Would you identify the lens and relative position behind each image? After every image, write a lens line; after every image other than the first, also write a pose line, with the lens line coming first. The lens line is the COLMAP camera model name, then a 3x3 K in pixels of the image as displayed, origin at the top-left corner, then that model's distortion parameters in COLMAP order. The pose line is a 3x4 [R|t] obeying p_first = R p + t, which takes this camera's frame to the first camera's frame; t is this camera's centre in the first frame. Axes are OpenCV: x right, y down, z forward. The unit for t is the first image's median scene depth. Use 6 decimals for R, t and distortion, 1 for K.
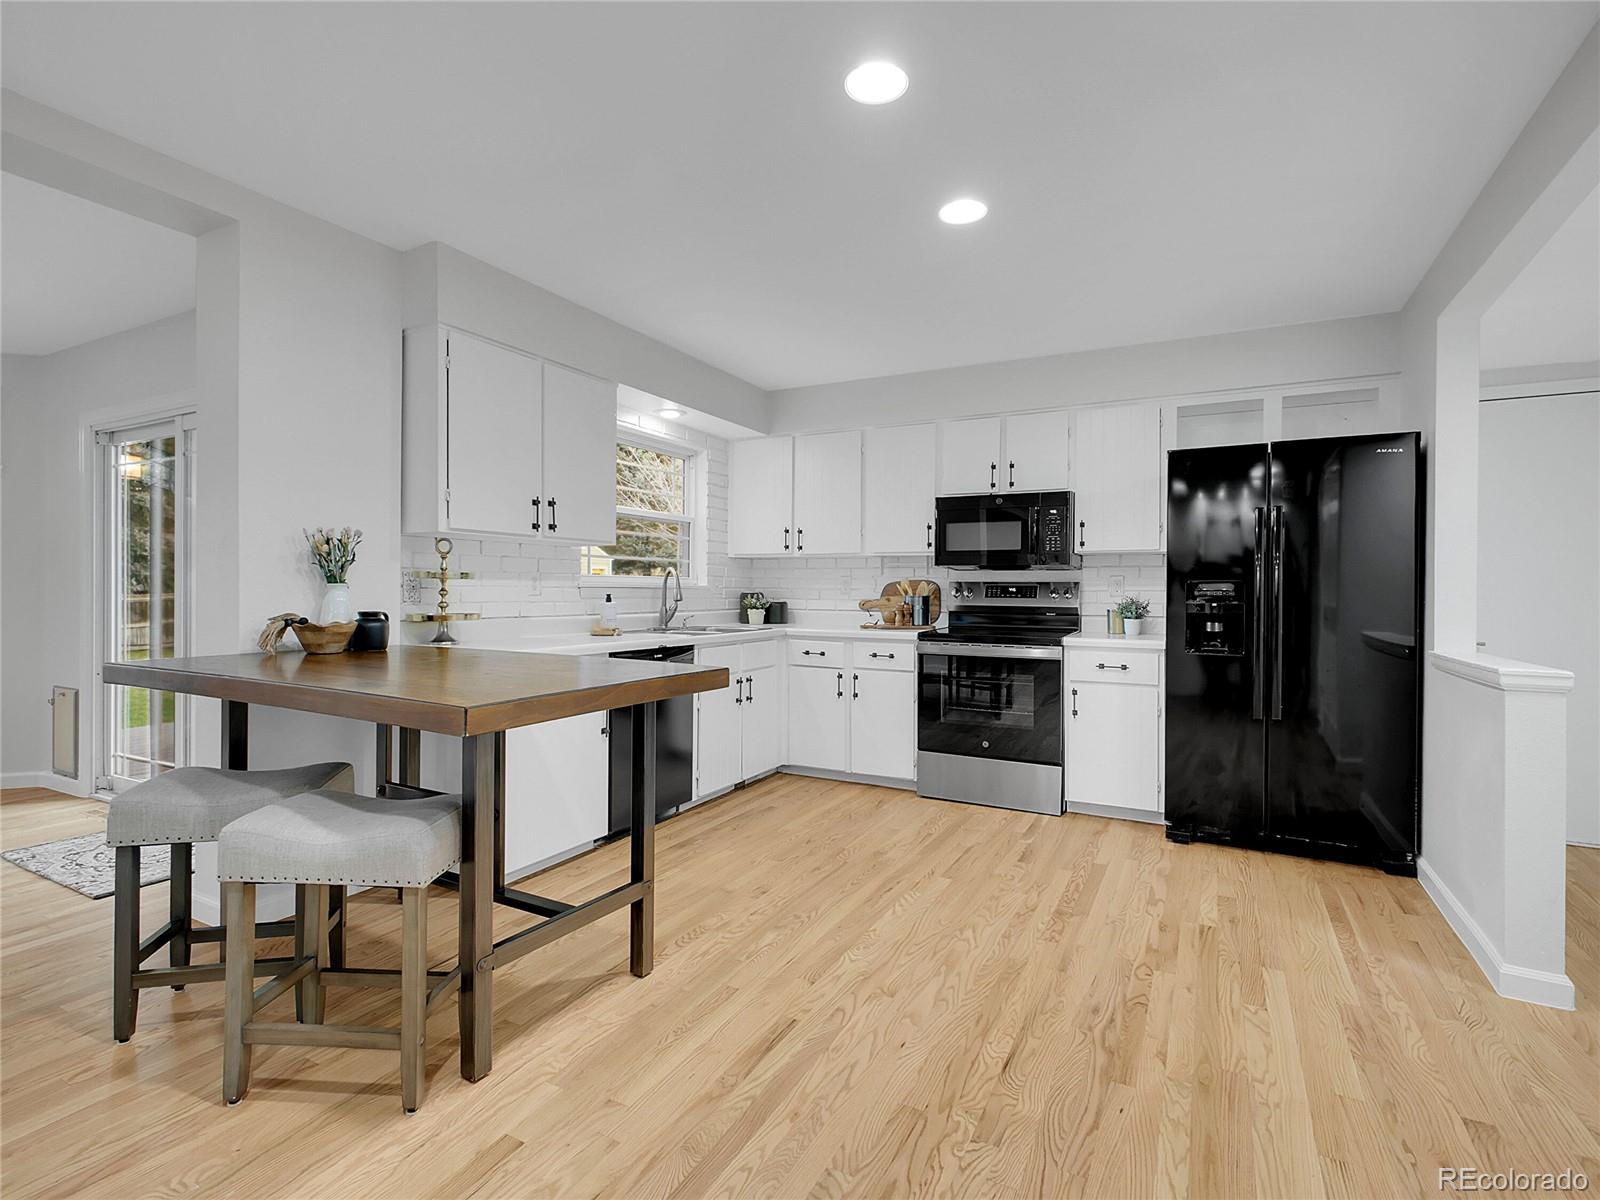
lens RADIAL K [[778.8, 0, 809.1], [0, 778.8, 598.4], [0, 0, 1]] dist [0.003315, 0.001439]
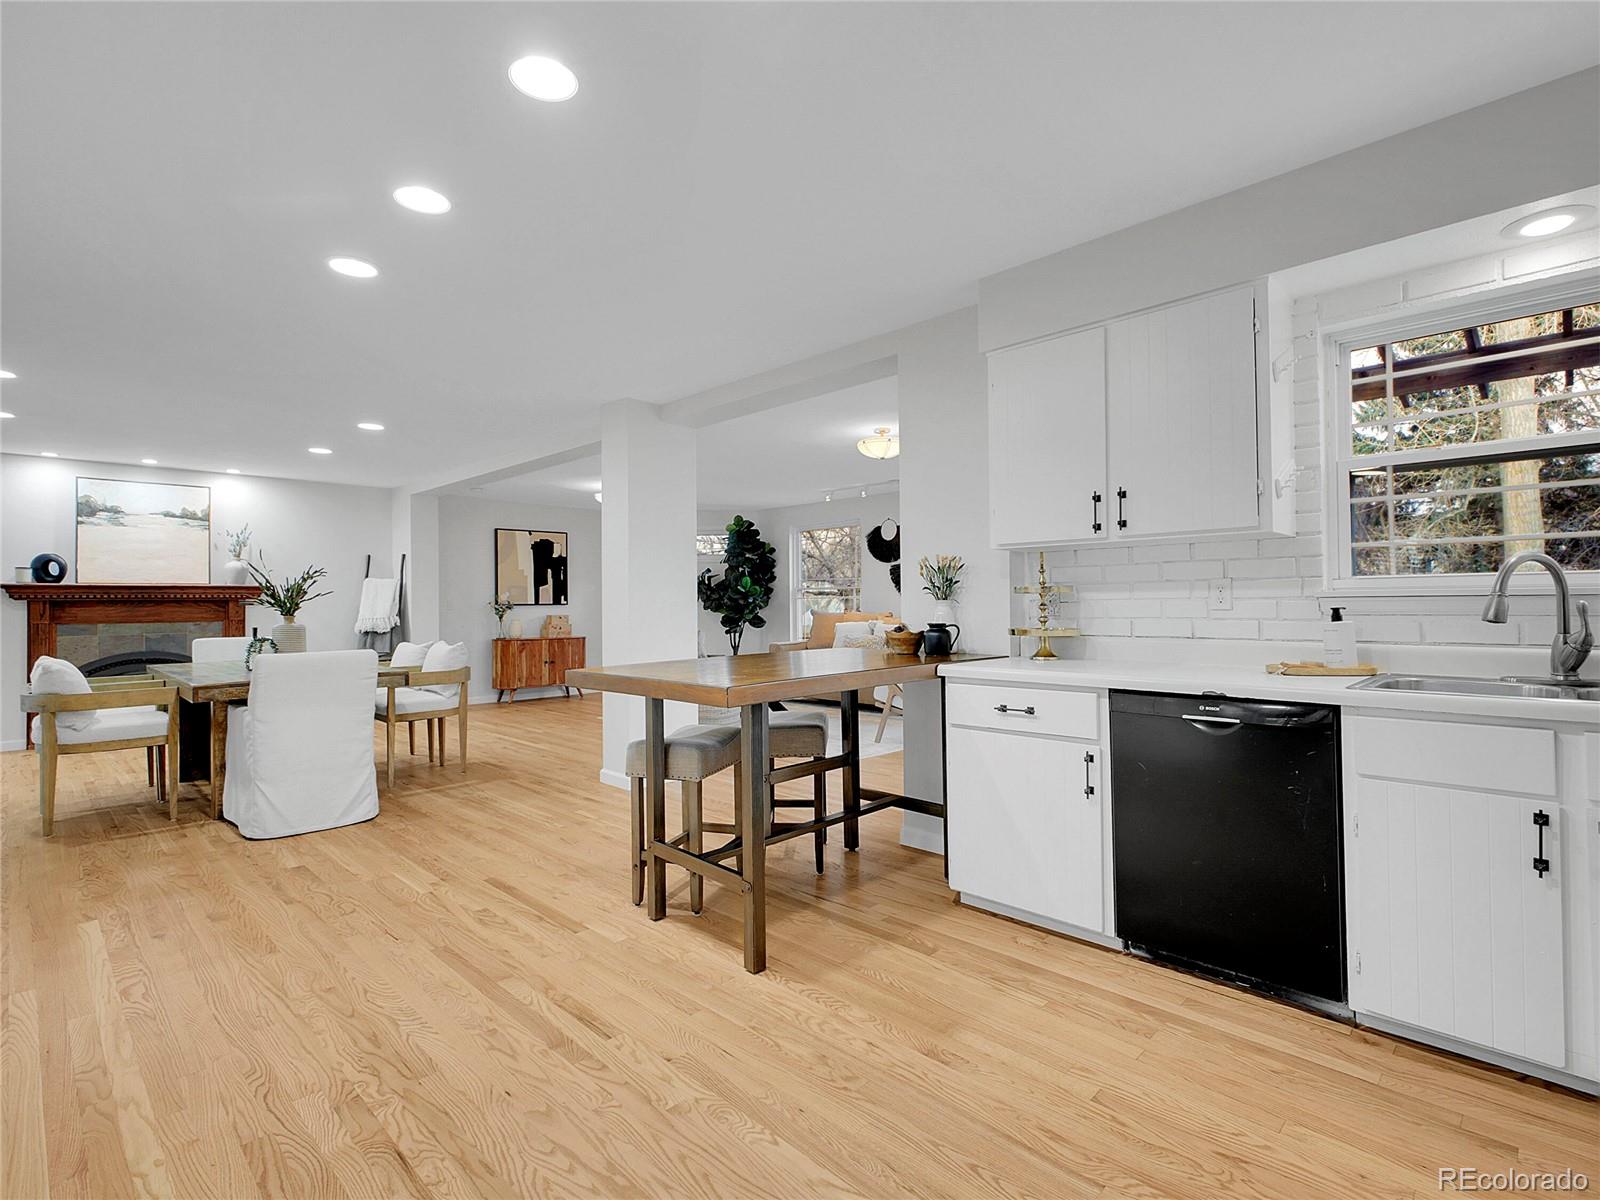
lens RADIAL K [[778.8, 0, 795.9], [0, 778.8, 593.3], [0, 0, 1]] dist [0.003315, 0.001439]
pose [[-0.297220, -0.015239, -0.954687, 0.407882], [-0.002312, 0.999881, -0.015240, -0.006310], [0.954806, -0.002323, -0.297220, 0.712816]]
